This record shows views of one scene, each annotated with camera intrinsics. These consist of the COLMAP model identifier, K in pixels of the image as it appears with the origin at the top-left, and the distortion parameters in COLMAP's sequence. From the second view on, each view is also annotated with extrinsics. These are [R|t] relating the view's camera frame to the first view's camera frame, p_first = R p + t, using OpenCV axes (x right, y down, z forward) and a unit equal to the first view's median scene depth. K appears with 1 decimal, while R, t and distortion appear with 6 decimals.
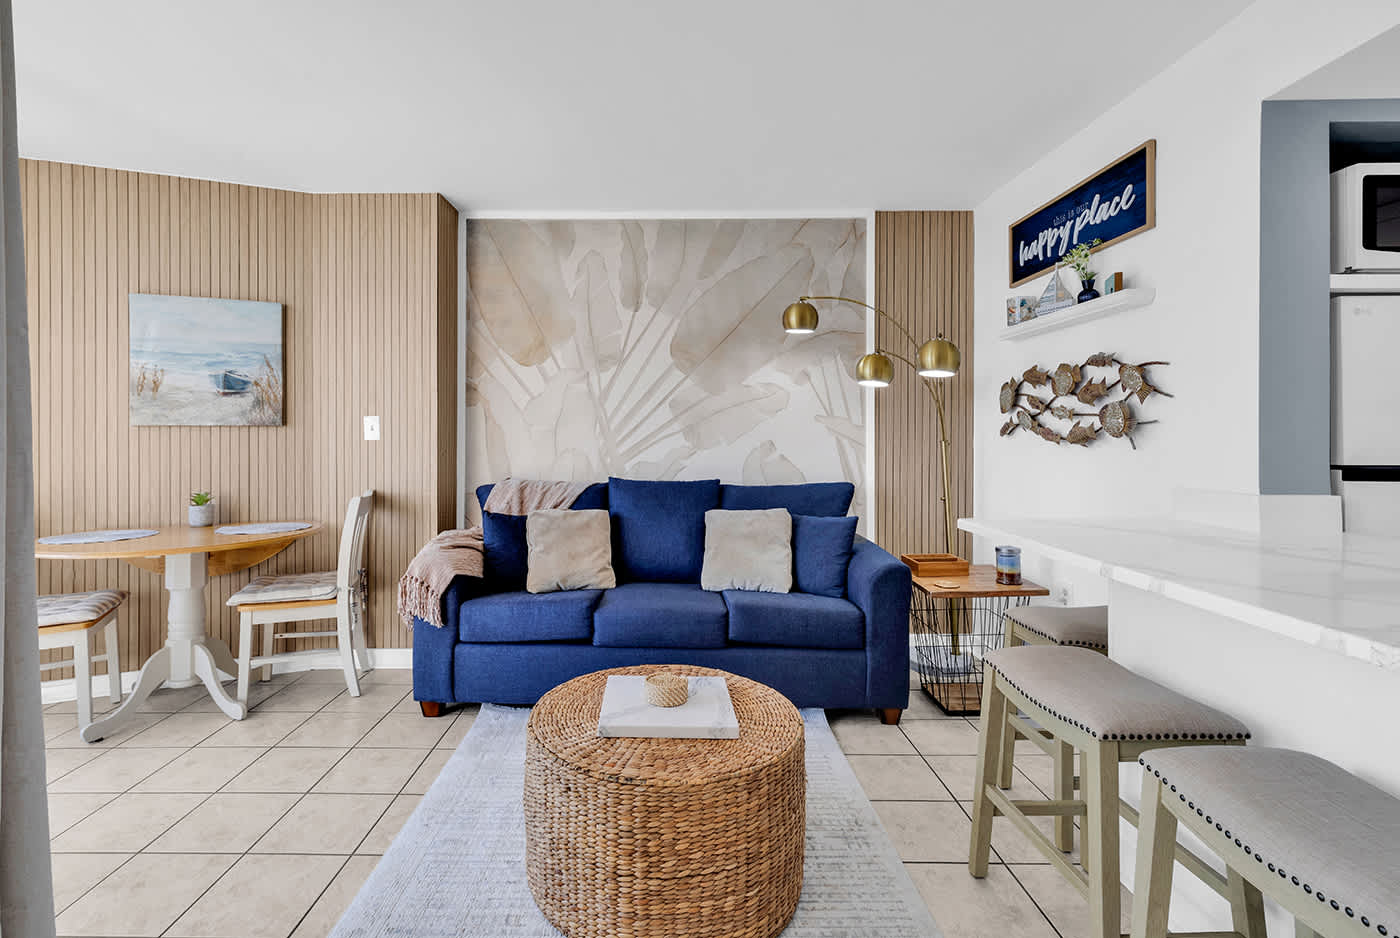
lens RADIAL K [[639.6, 0, 675.8], [0, 639.6, 436.2], [0, 0, 1]] dist [0.001141, -0.000014]
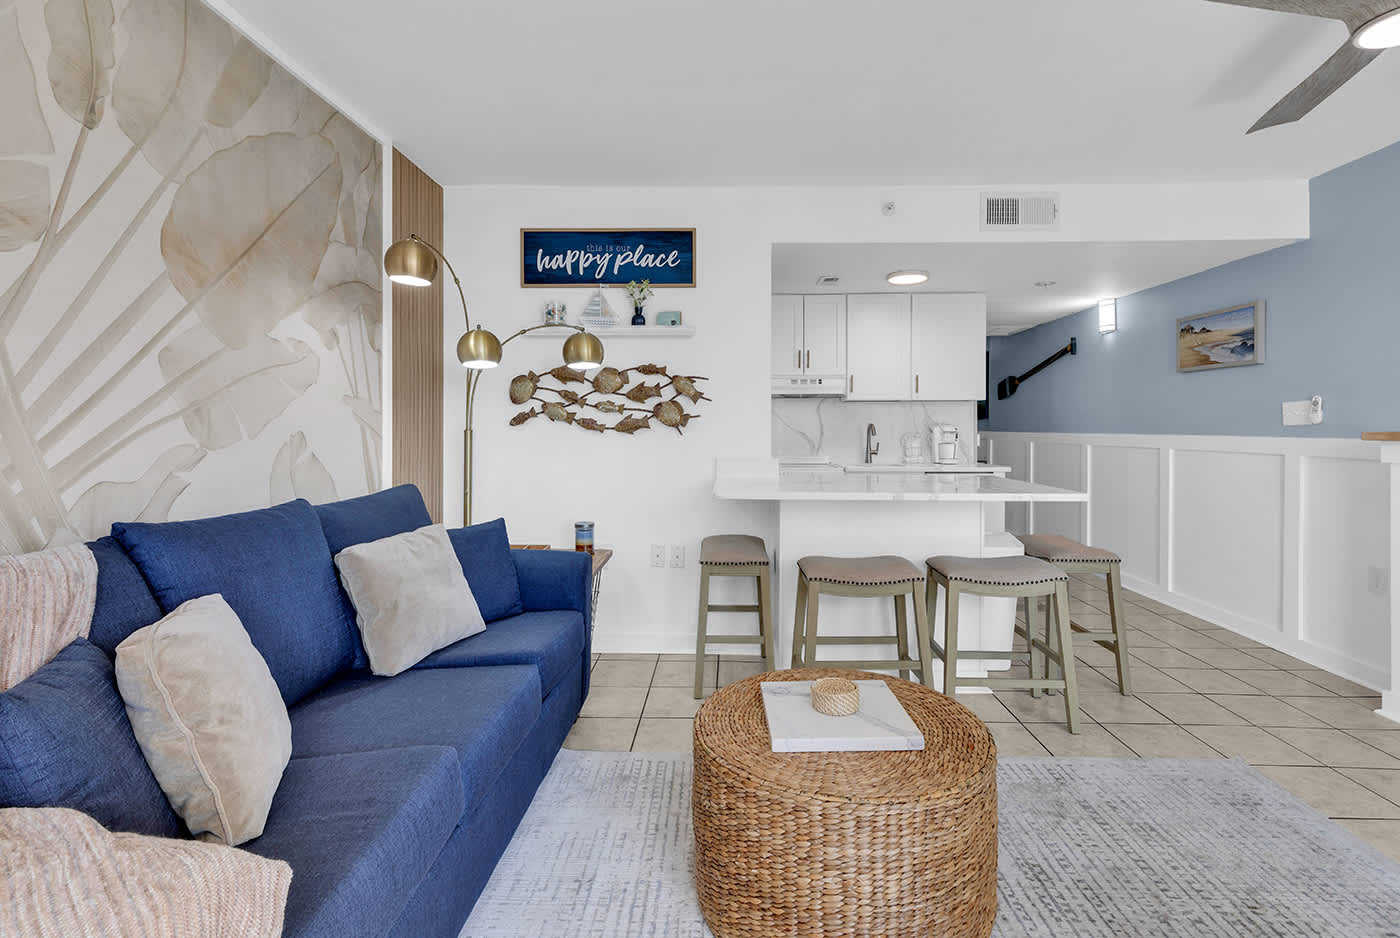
lens RADIAL K [[646.0, 0, 700.0], [0, 646.0, 431.8], [0, 0, 1]] dist [0.001329, 0.000005]
pose [[0.025732, -0.008570, 0.999632, -0.536107], [-0.002765, 0.999959, 0.008644, 0.000301], [-0.999665, -0.002986, 0.025708, 0.654575]]
